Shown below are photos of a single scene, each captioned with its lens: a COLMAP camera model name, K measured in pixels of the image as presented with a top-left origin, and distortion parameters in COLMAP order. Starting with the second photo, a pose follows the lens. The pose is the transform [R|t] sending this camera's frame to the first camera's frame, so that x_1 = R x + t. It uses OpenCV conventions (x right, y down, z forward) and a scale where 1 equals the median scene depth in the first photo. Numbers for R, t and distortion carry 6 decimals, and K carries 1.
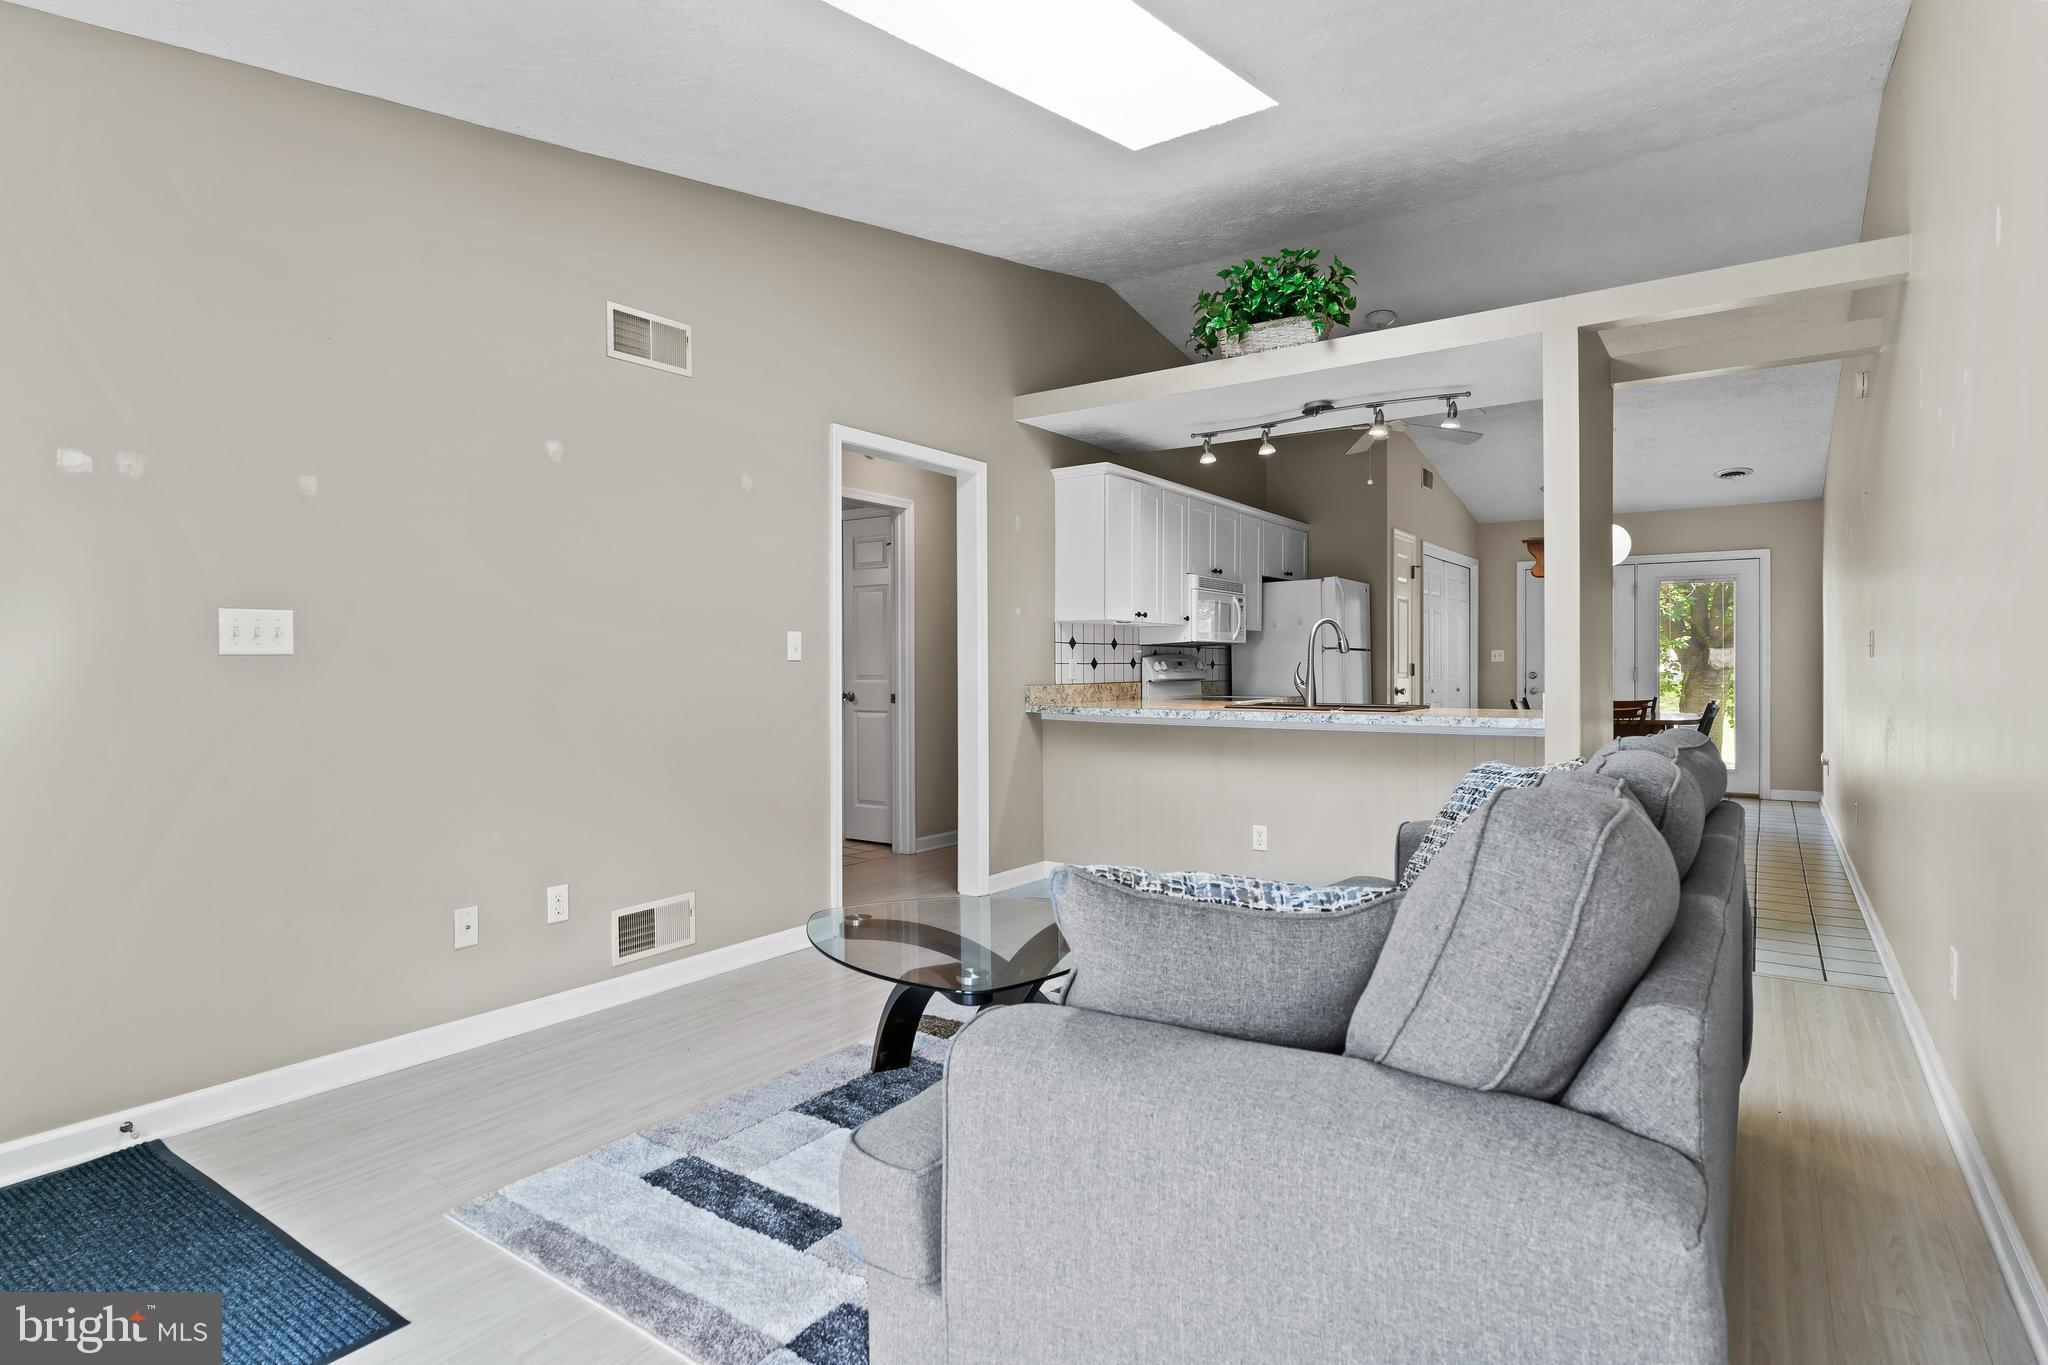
lens RADIAL K [[1059.5, 0, 1024.1], [0, 1059.5, 666.1], [0, 0, 1]] dist [-0.008780, 0.004513]
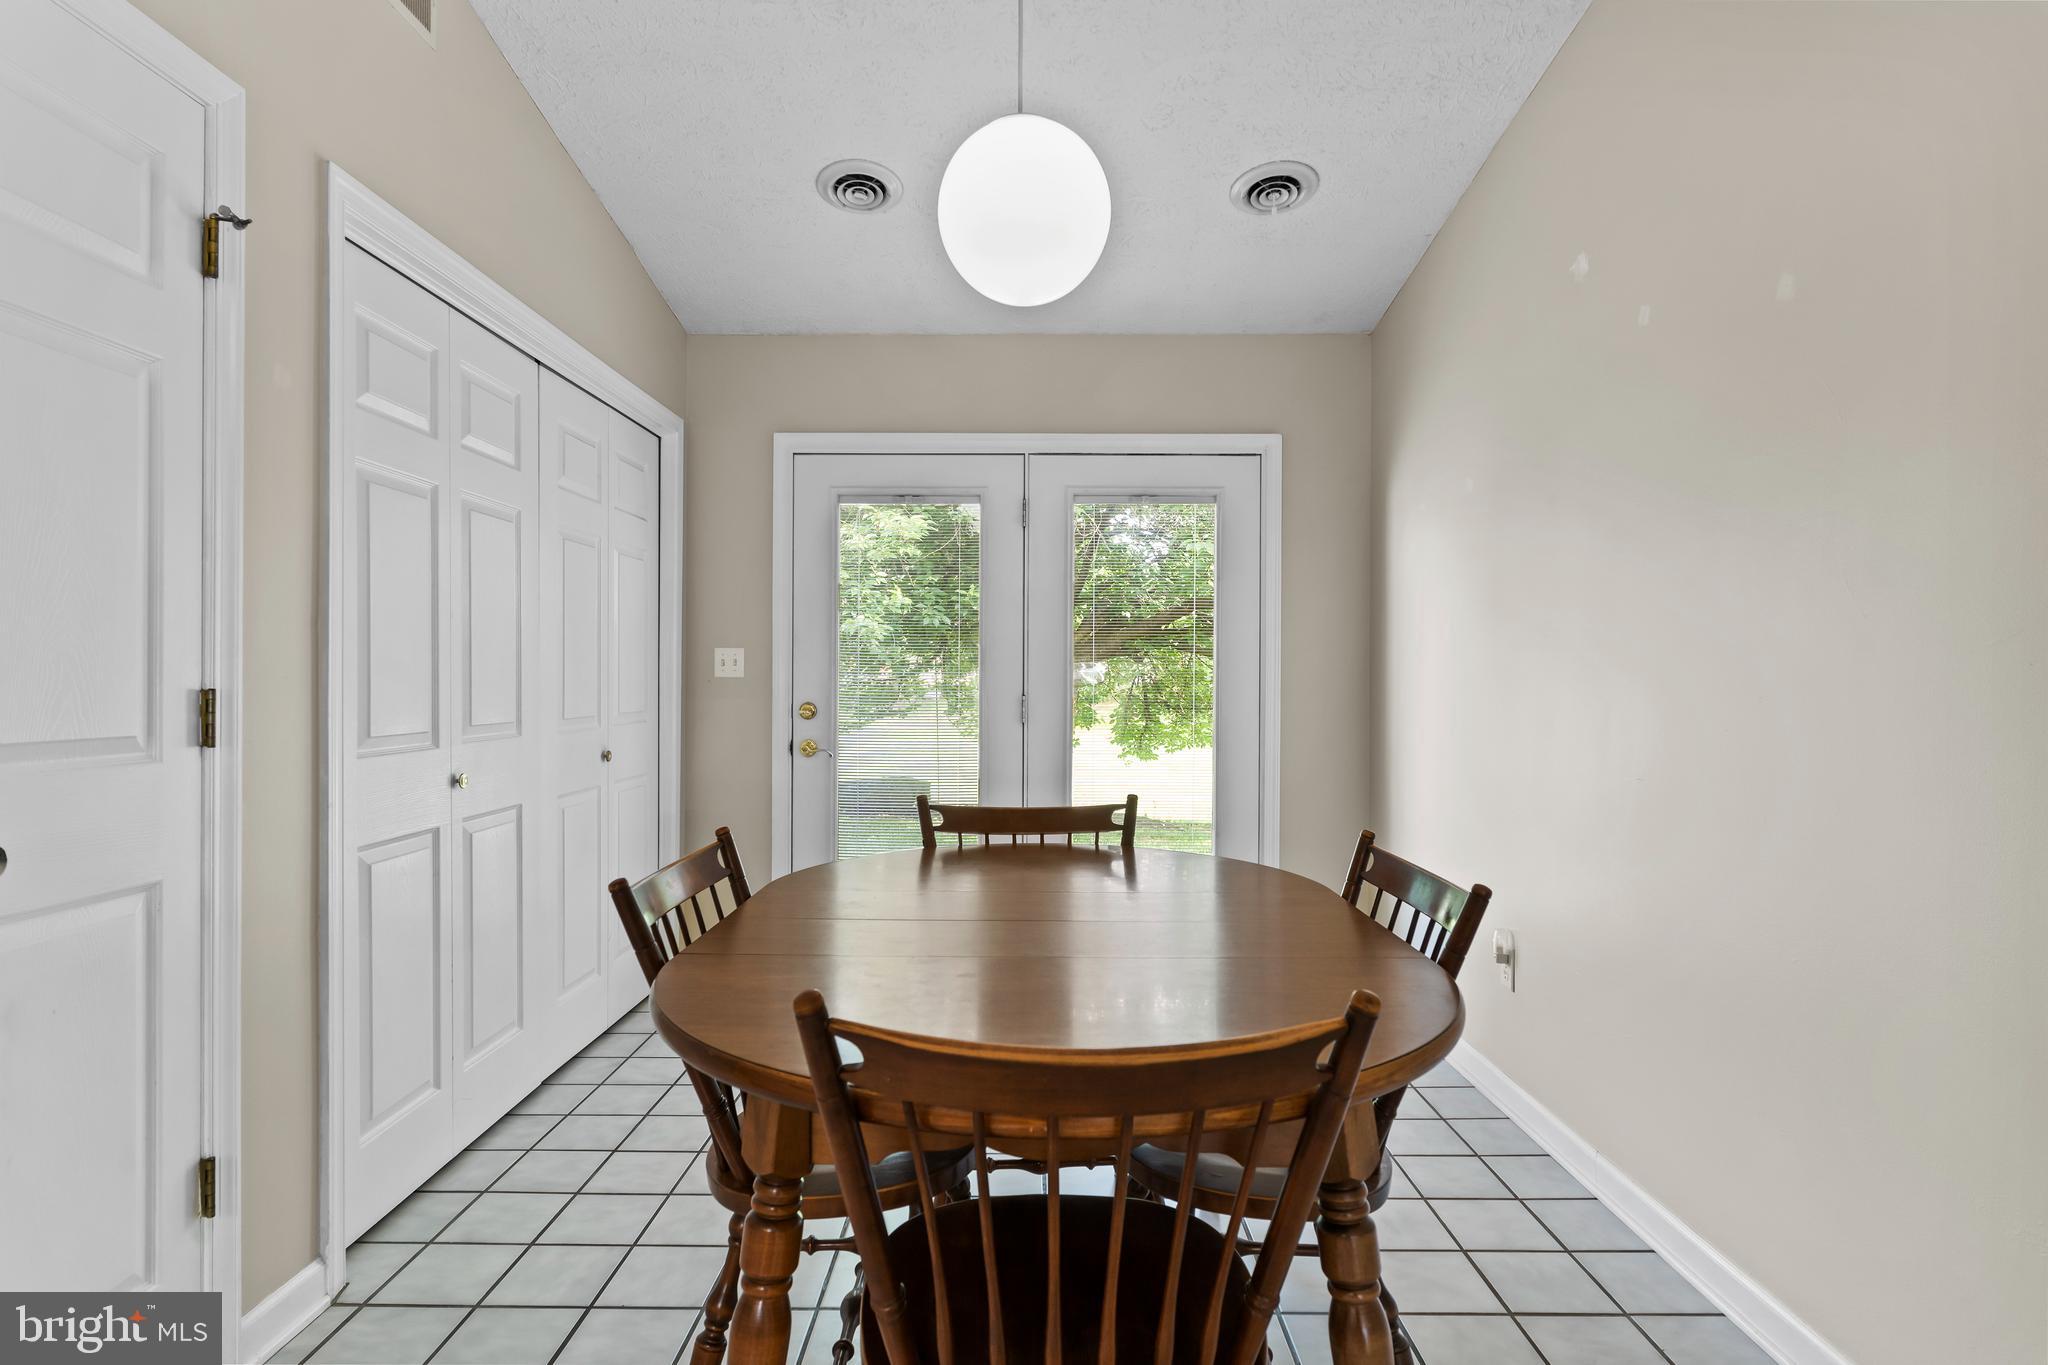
lens RADIAL K [[1059.5, 0, 1028.9], [0, 1059.5, 681.9], [0, 0, 1]] dist [-0.008780, 0.004513]
pose [[0.822836, 0.001108, 0.568277, 0.352758], [-0.004806, 0.999976, 0.005009, -0.005229], [-0.568258, -0.006852, 0.822822, 0.680188]]
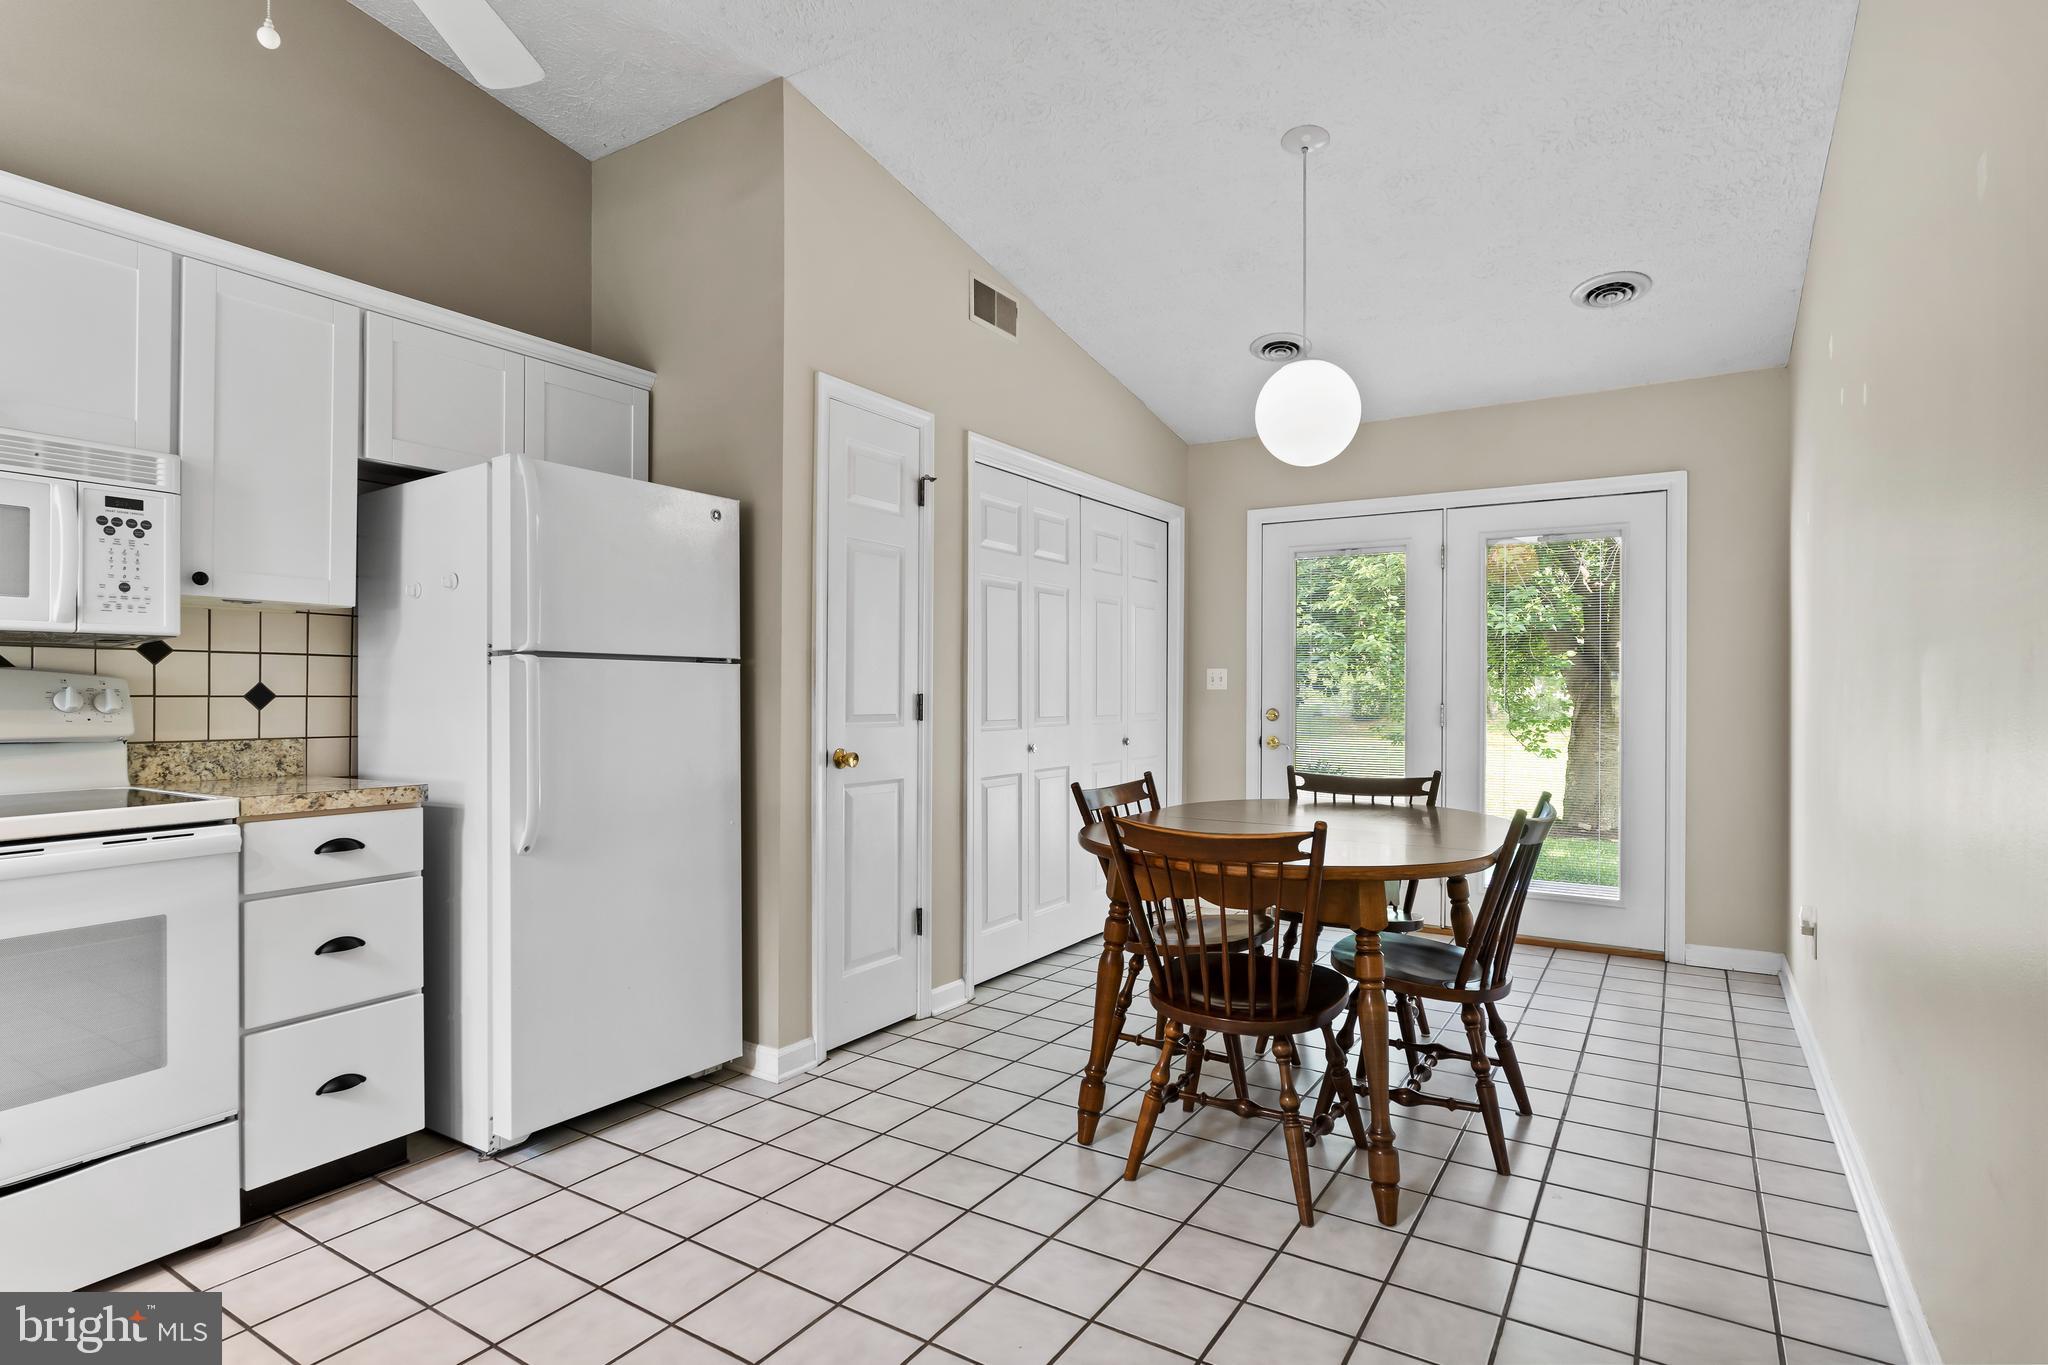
lens RADIAL K [[1059.5, 0, 1021.4], [0, 1059.5, 688.0], [0, 0, 1]] dist [-0.008780, 0.004513]
pose [[0.998823, 0.003655, 0.048361, 0.358829], [-0.003624, 0.999993, -0.000743, -0.004446], [-0.048363, 0.000567, 0.998830, 0.503402]]
